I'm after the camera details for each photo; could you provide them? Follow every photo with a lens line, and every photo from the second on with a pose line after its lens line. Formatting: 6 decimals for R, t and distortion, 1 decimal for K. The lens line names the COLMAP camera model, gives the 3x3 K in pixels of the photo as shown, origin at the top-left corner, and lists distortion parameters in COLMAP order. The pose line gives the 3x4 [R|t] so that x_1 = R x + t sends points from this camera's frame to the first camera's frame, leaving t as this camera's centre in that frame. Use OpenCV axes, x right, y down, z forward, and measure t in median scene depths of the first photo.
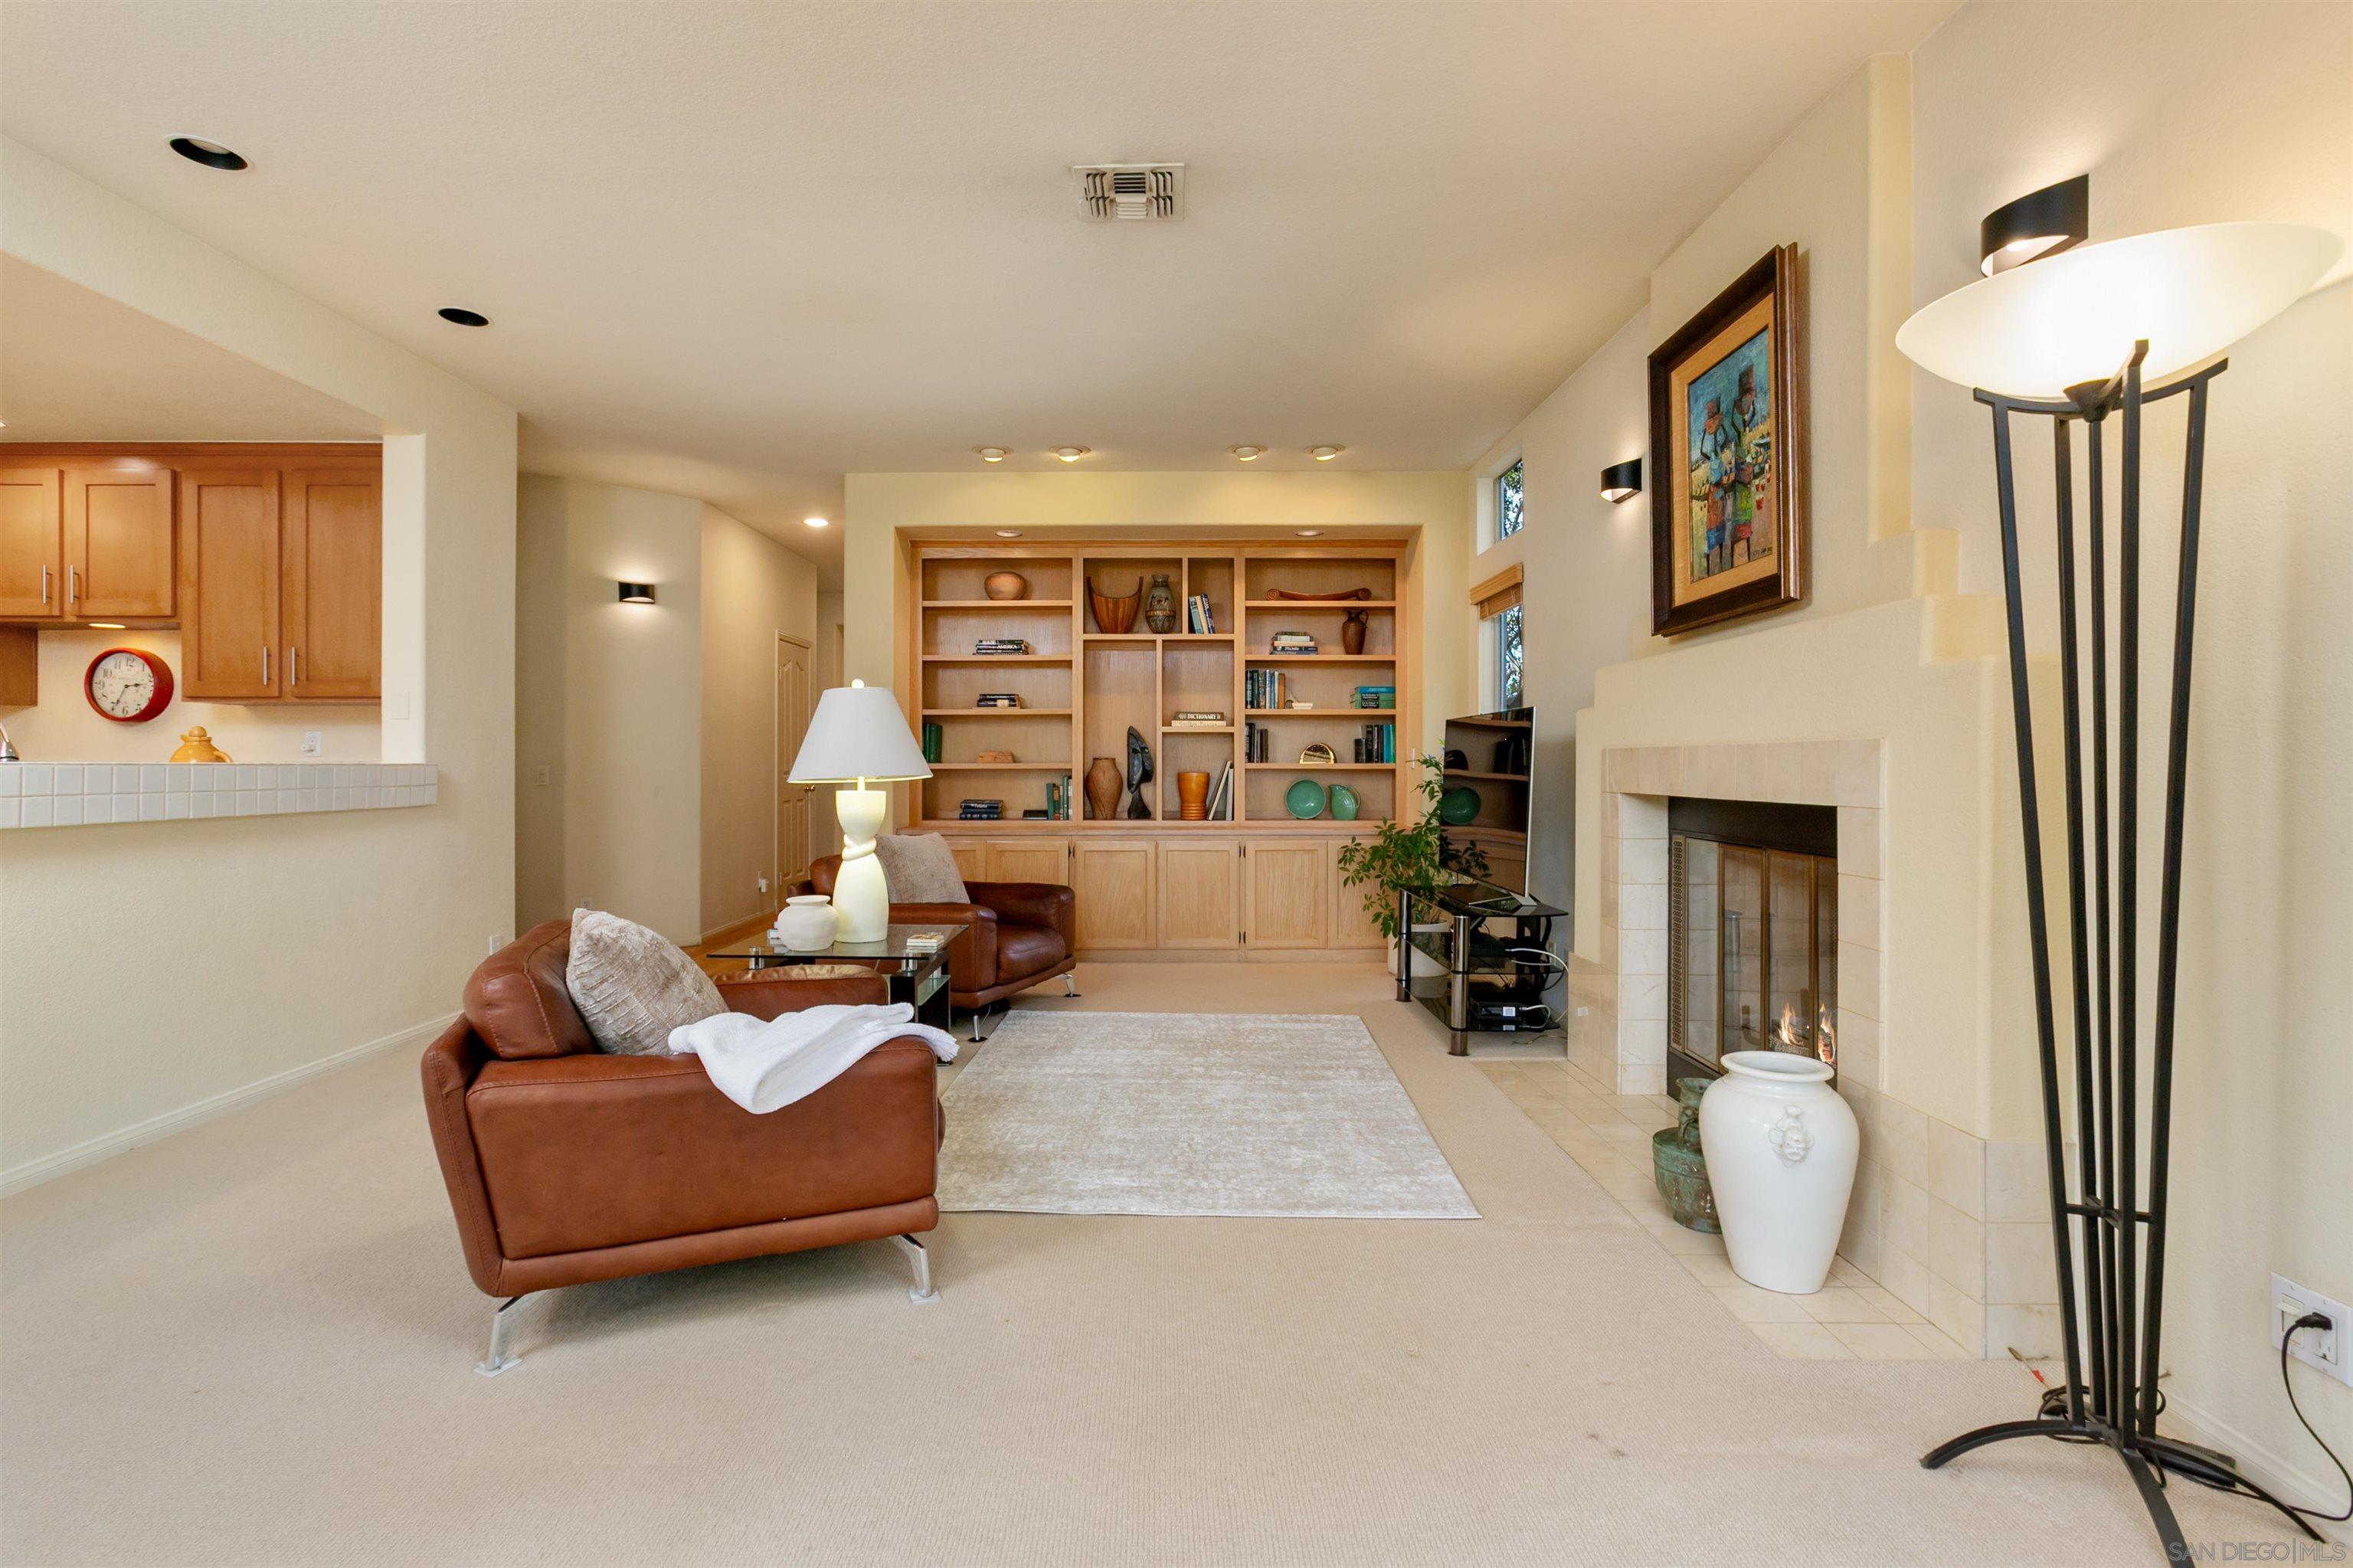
lens RADIAL K [[1118.7, 0, 1186.8], [0, 1118.7, 773.2], [0, 0, 1]] dist [-0.016909, 0.000233]
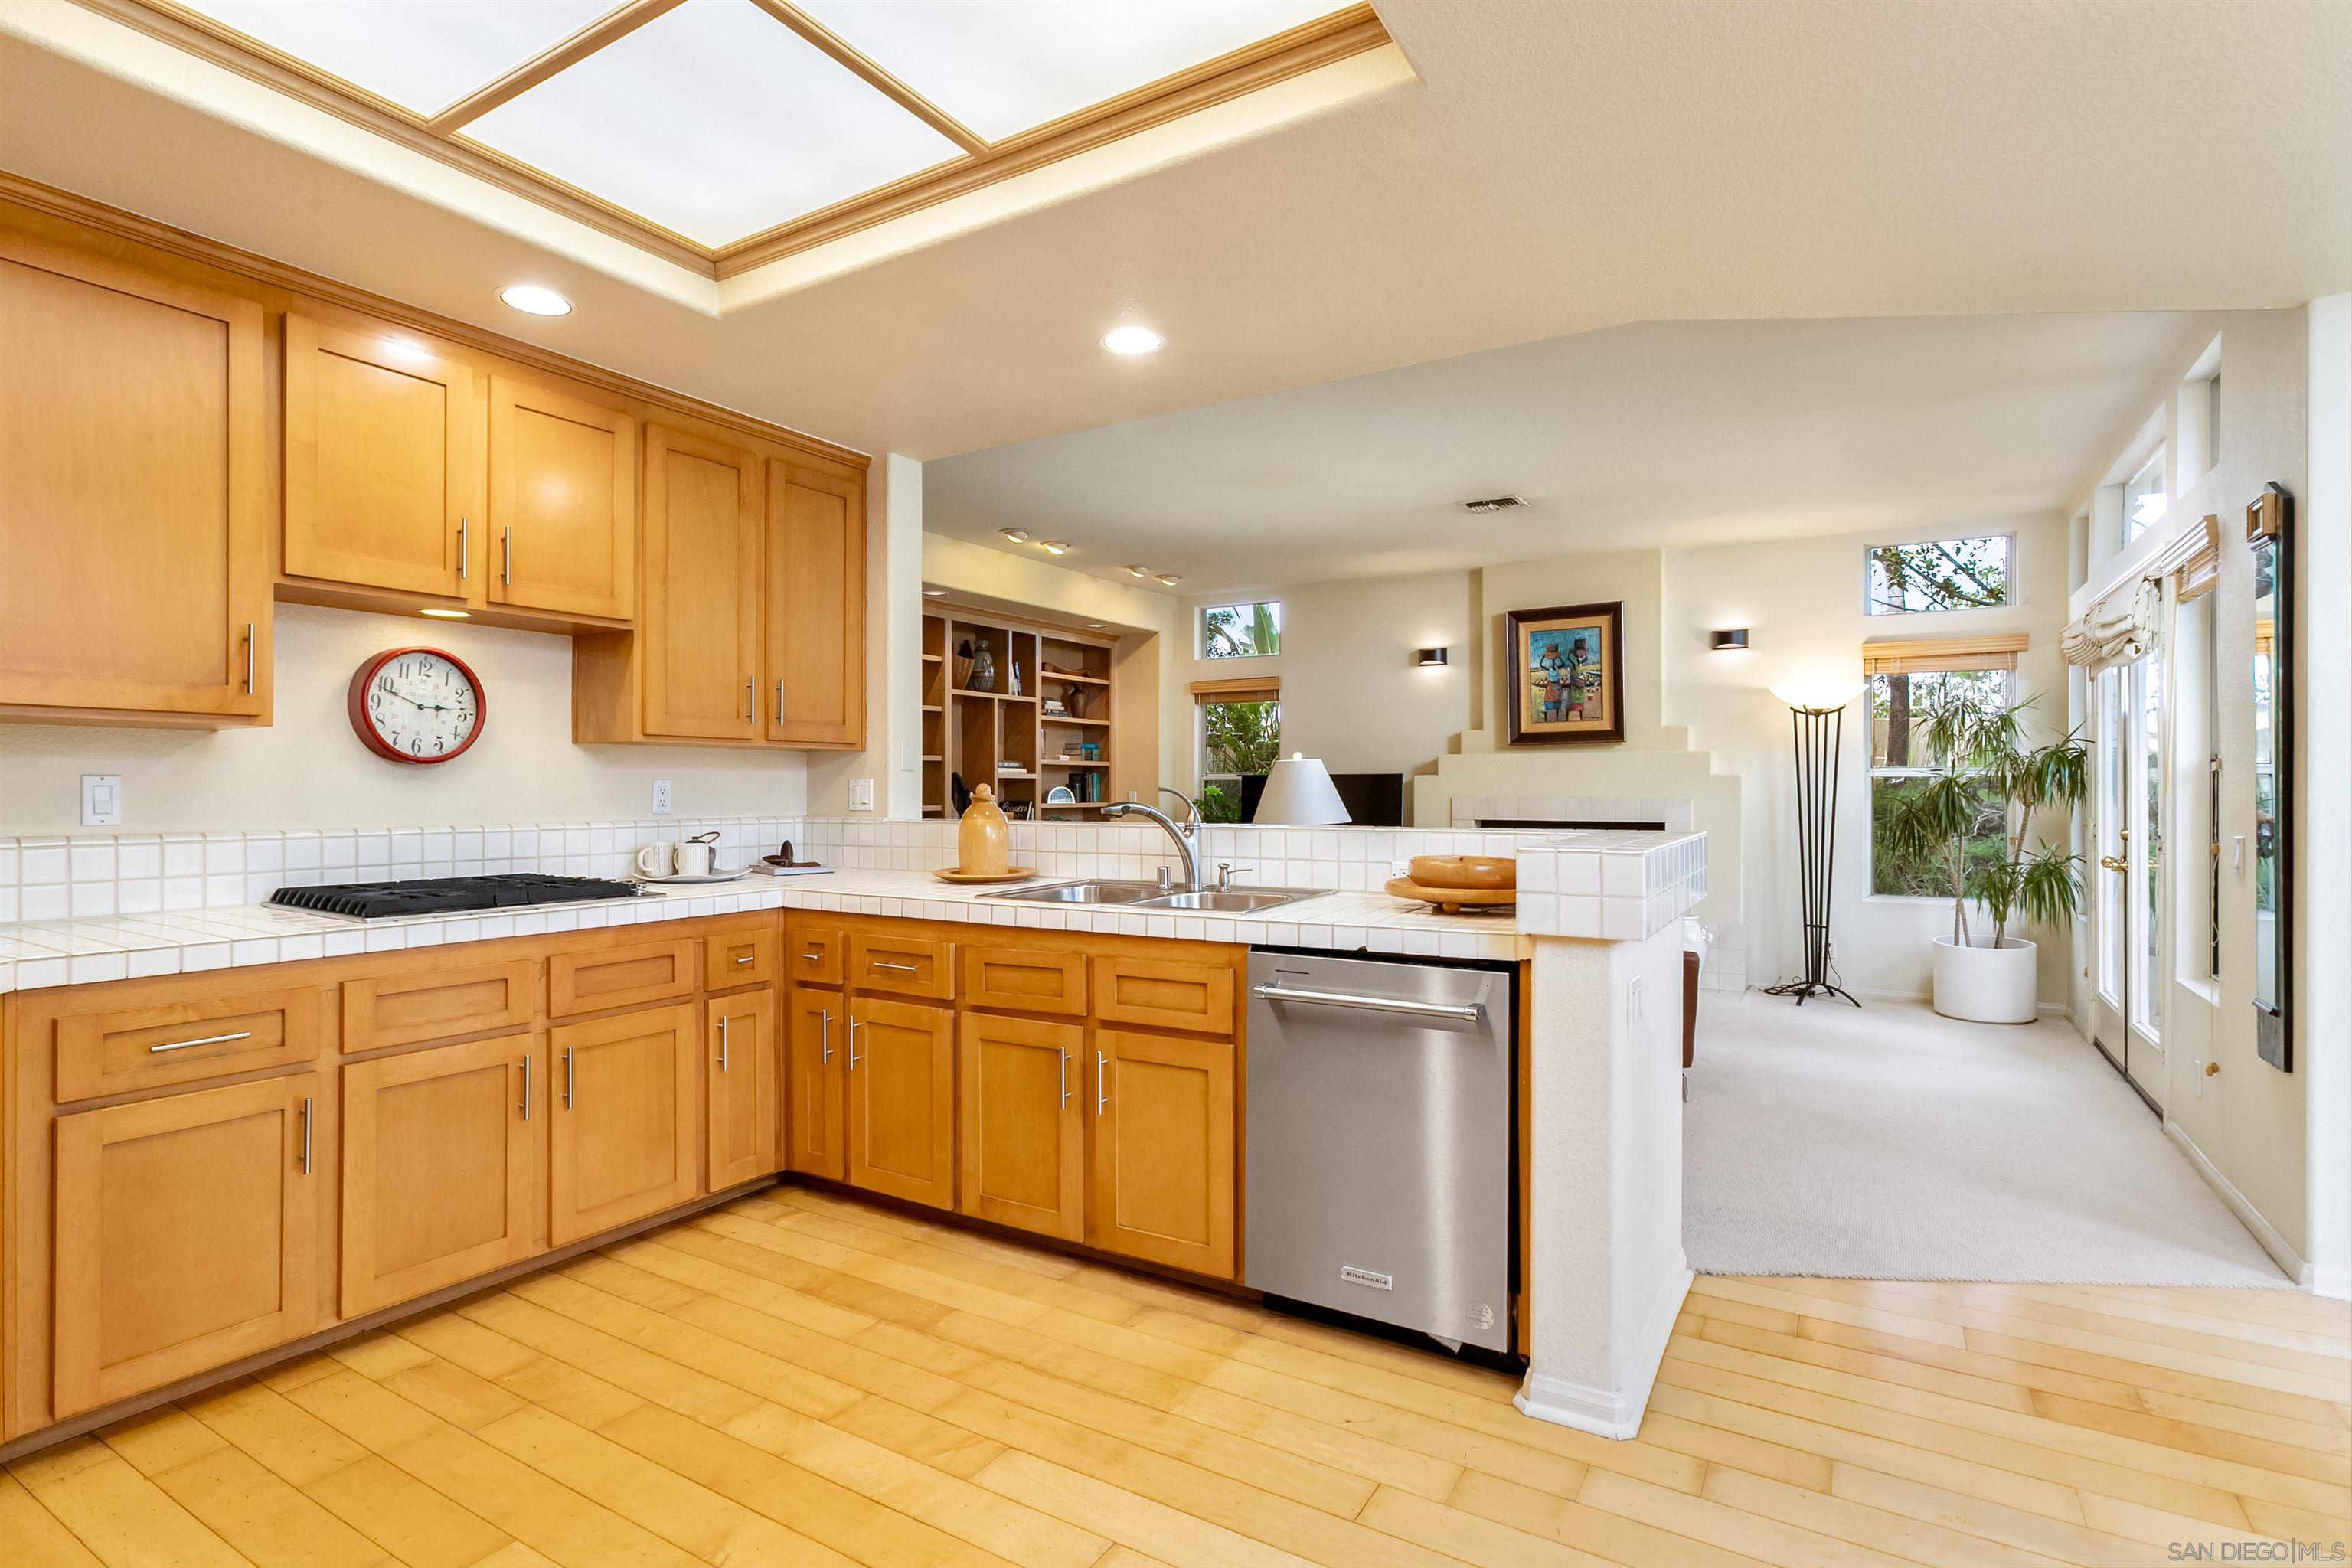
lens RADIAL K [[1154.4, 0, 1174.6], [0, 1154.4, 787.3], [0, 0, 1]] dist [-0.002780, -0.000145]
pose [[0.538511, 0.000738, 0.842618, -1.295342], [0.004797, 0.999981, -0.003942, -0.028367], [-0.842605, 0.006165, 0.538497, 0.264644]]
